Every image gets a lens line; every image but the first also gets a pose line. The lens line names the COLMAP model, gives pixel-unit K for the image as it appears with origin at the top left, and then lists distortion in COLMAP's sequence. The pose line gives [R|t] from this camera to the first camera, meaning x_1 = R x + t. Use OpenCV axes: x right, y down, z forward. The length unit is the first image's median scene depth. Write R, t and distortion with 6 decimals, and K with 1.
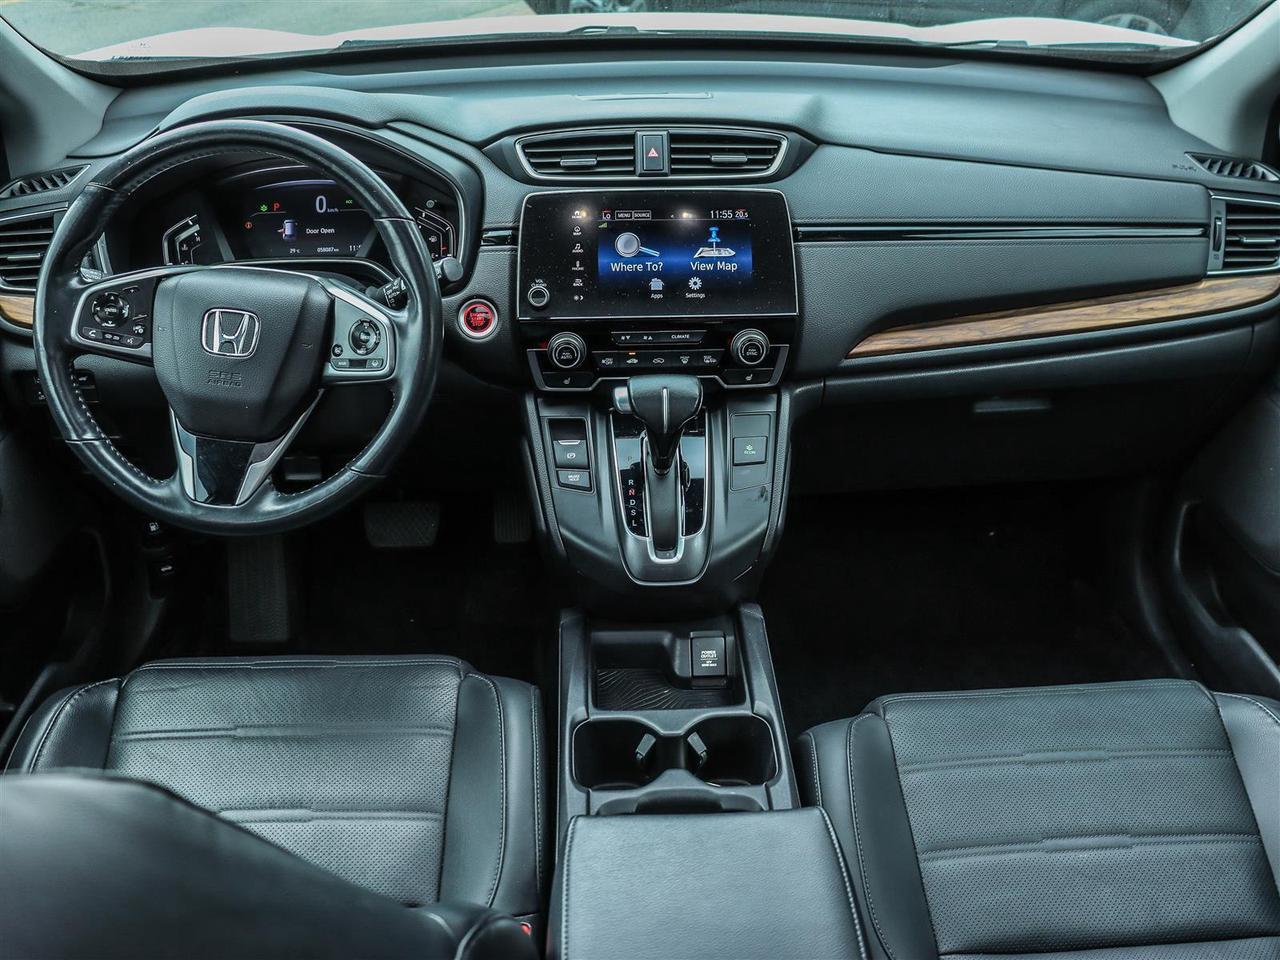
lens RADIAL K [[1181.4, 0, 644.4], [0, 1181.4, 485.7], [0, 0, 1]] dist [-0.195390, 0.183696]
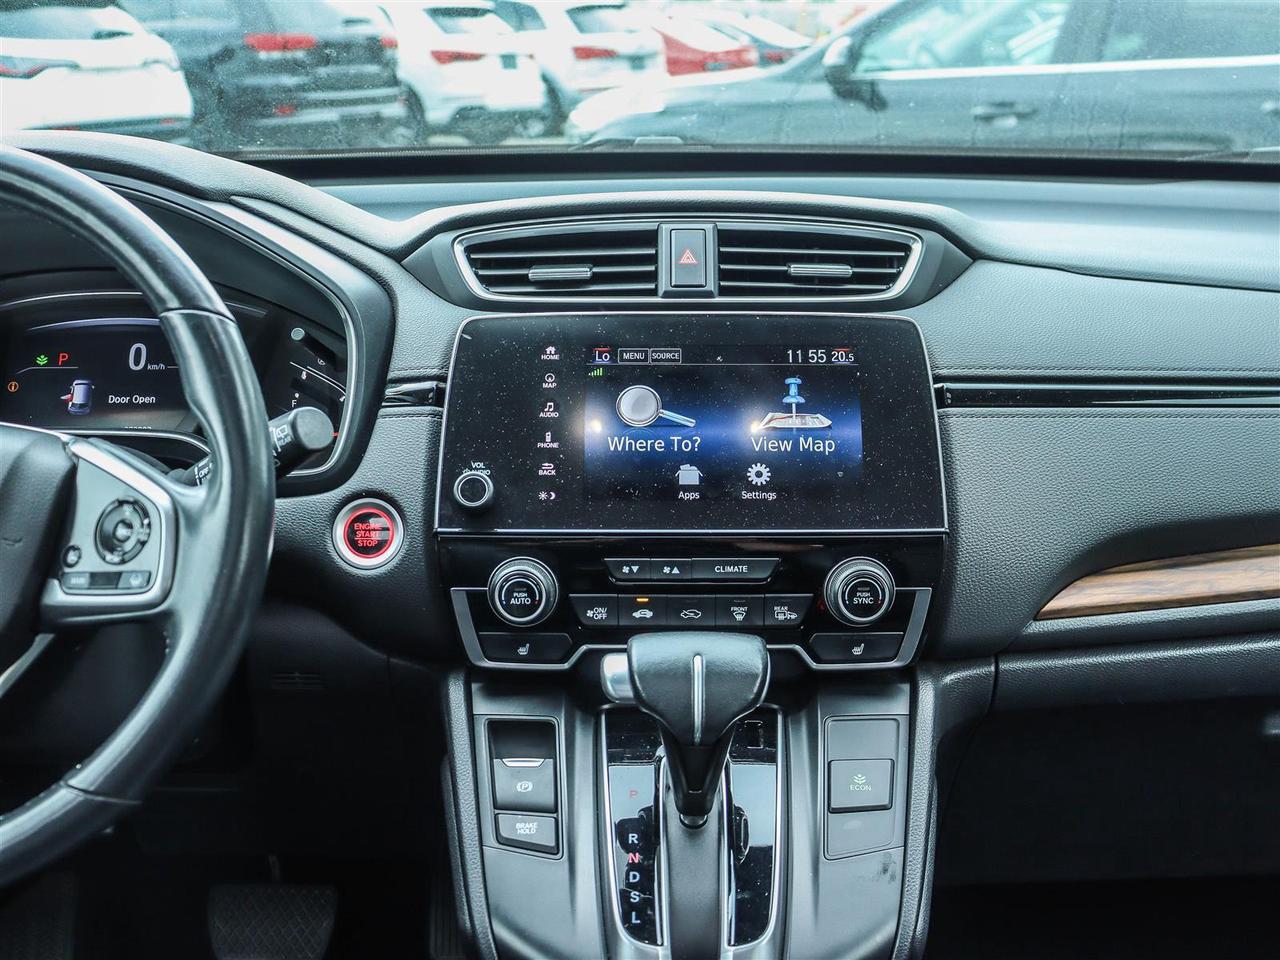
lens RADIAL K [[1518.0, 0, 646.1], [0, 1518.0, 484.0], [0, 0, 1]] dist [-0.106370, 0.198836]
pose [[0.998581, 0.011012, -0.052110, 0.027497], [-0.024558, 0.963380, -0.267013, 0.024065], [0.047261, 0.267914, 0.962283, 0.311688]]
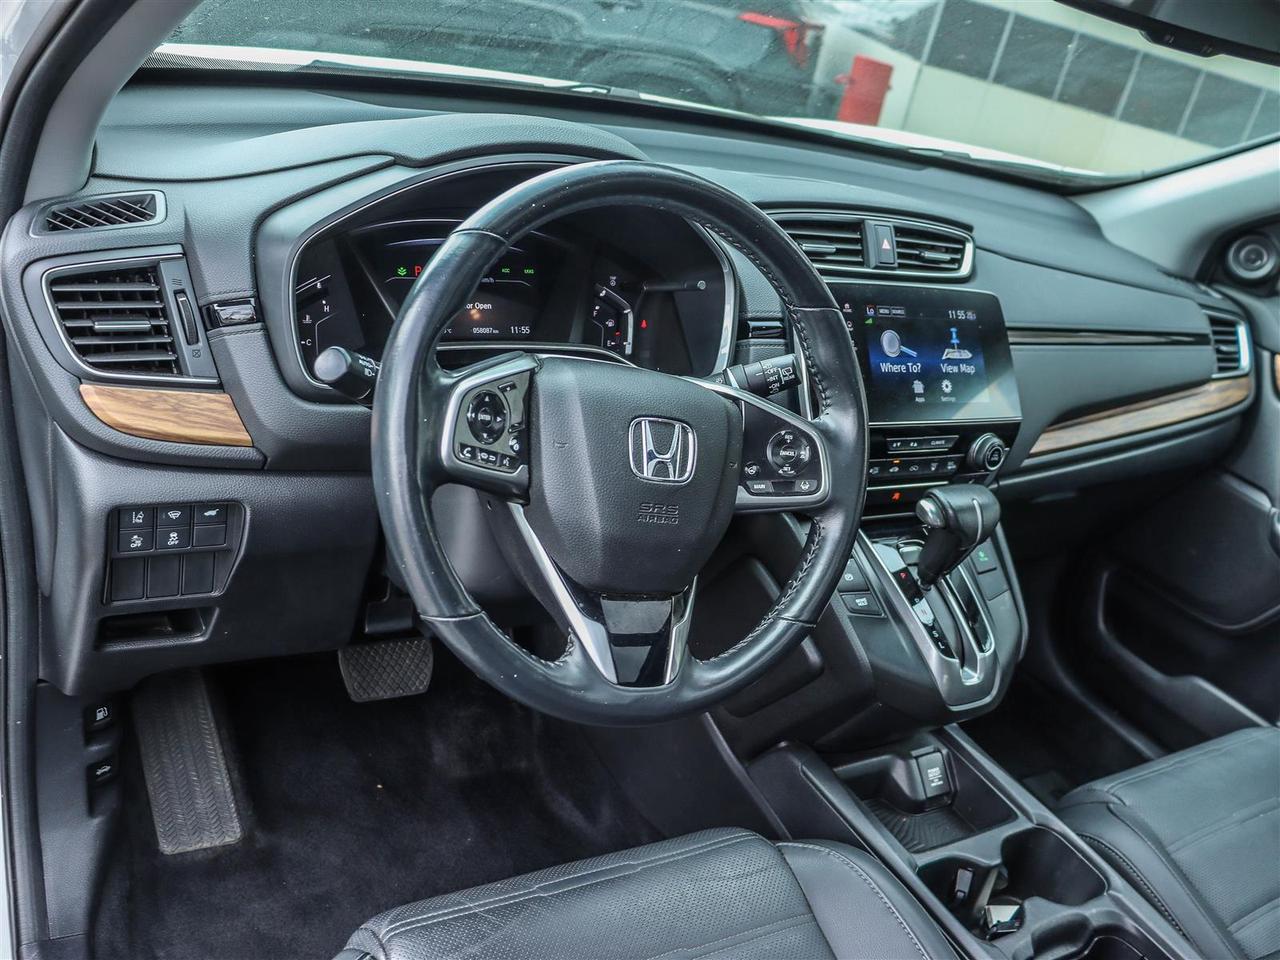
lens RADIAL K [[1138.1, 0, 642.4], [0, 1138.1, 512.2], [0, 0, 1]] dist [-0.123474, 0.004191]
pose [[0.864607, -0.048686, 0.500084, -0.632642], [0.066880, 0.997589, -0.018508, -0.069954], [-0.497978, 0.049448, 0.865779, 0.336493]]
